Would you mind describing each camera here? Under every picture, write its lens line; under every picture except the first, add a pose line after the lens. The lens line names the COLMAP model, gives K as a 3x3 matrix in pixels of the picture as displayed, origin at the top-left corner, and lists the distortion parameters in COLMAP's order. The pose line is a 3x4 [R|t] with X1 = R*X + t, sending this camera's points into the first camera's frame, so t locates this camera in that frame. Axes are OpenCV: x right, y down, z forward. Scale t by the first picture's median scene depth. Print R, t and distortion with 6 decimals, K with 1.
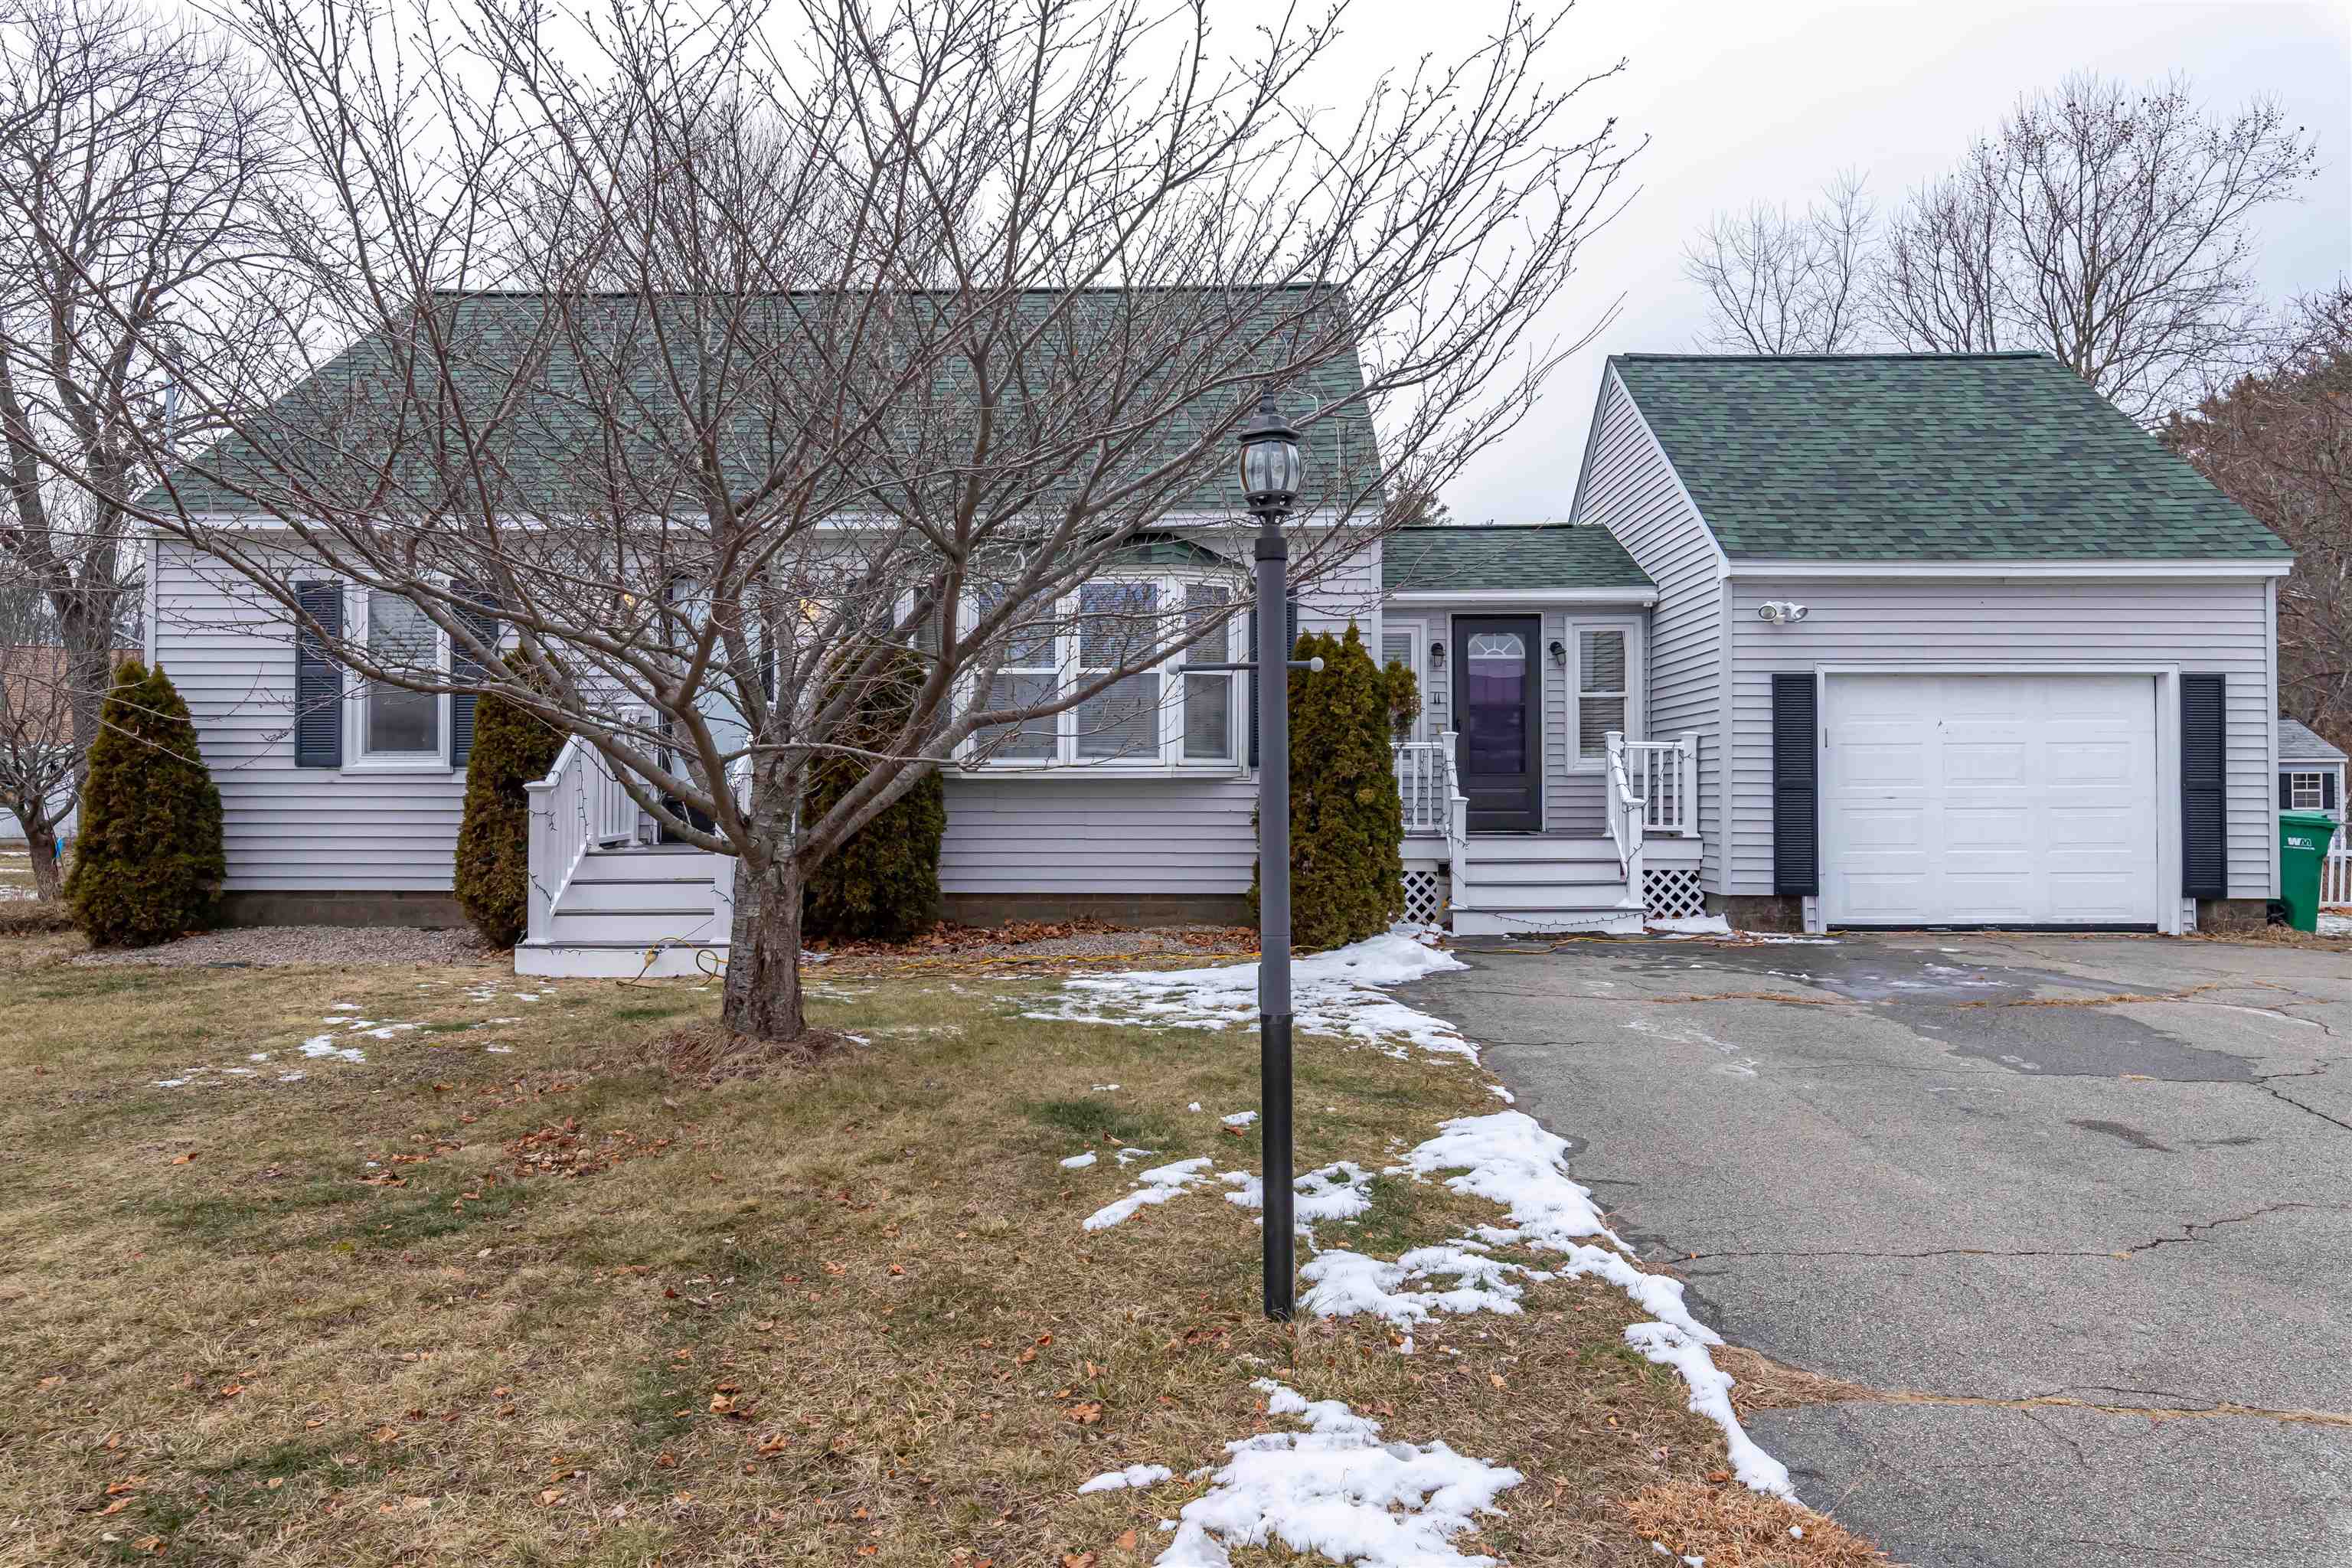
lens RADIAL K [[1615.1, 0, 1180.1], [0, 1615.1, 789.6], [0, 0, 1]] dist [0.002848, -0.002331]
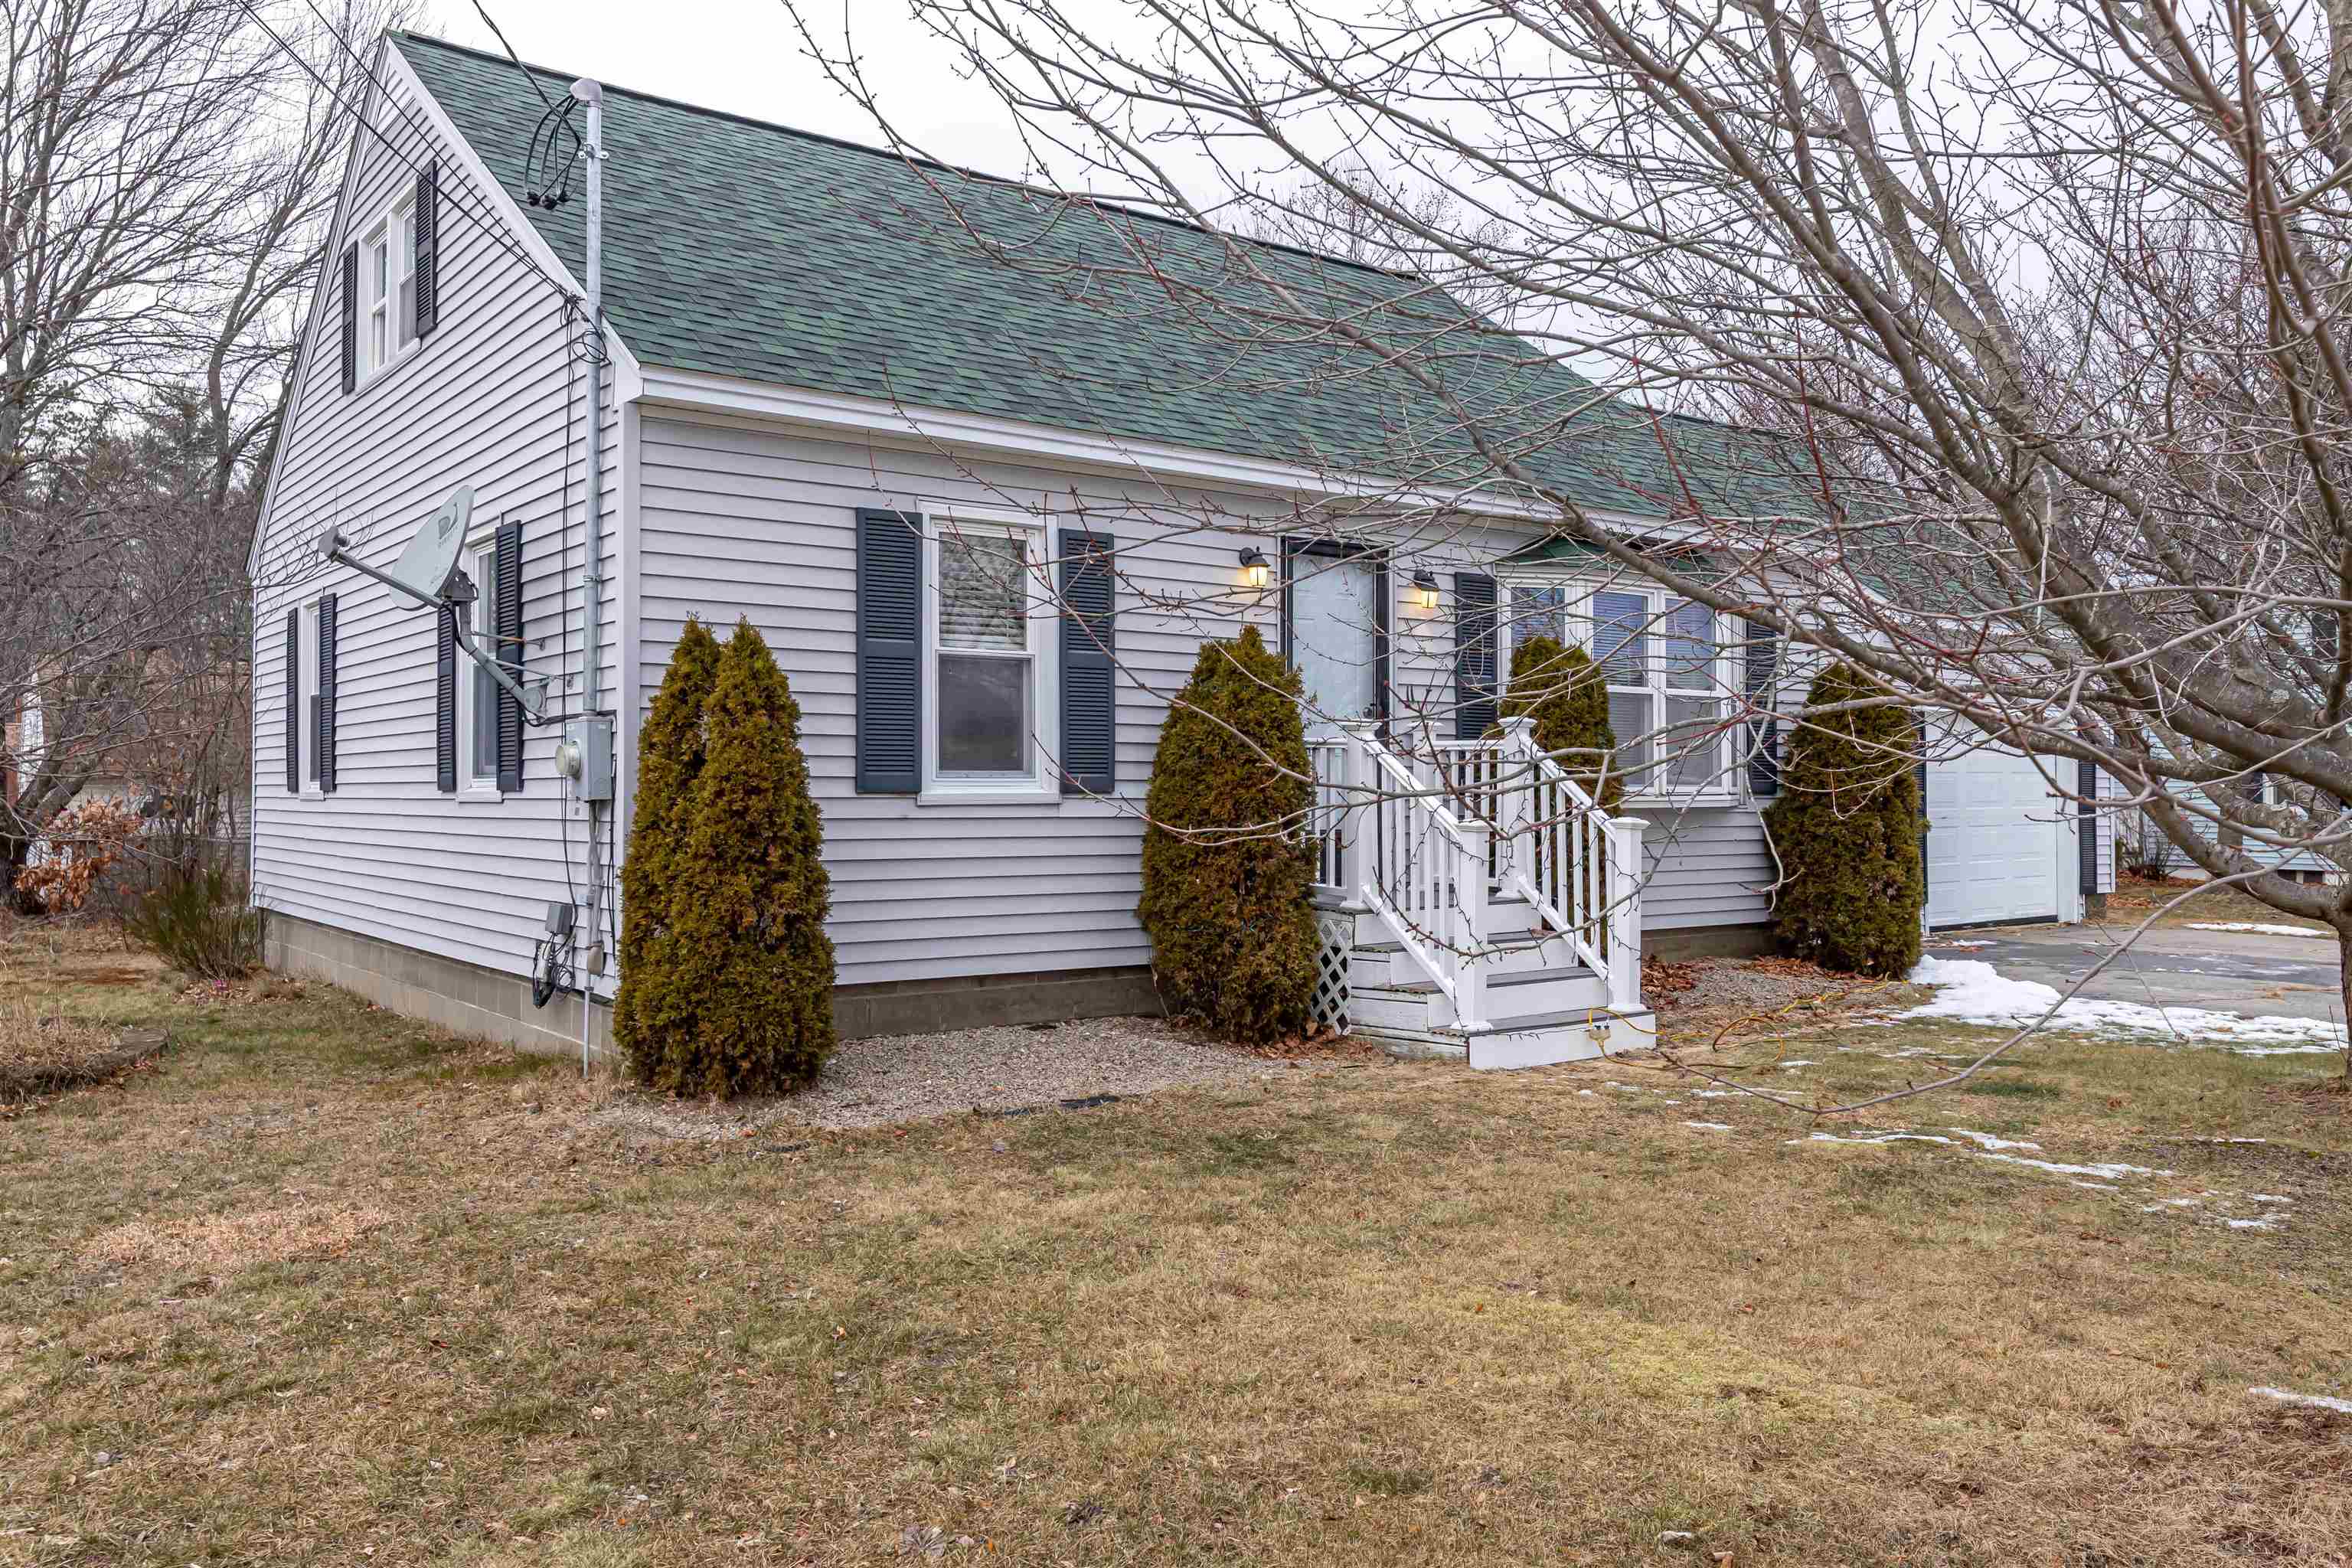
lens RADIAL K [[1720.9, 0, 1161.2], [0, 1720.9, 771.3], [0, 0, 1]] dist [0.002367, -0.001863]
pose [[0.795303, 0.008611, 0.606151, -0.832278], [-0.002185, 0.999933, -0.011339, -0.014961], [-0.606208, 0.007693, 0.795269, 0.358819]]
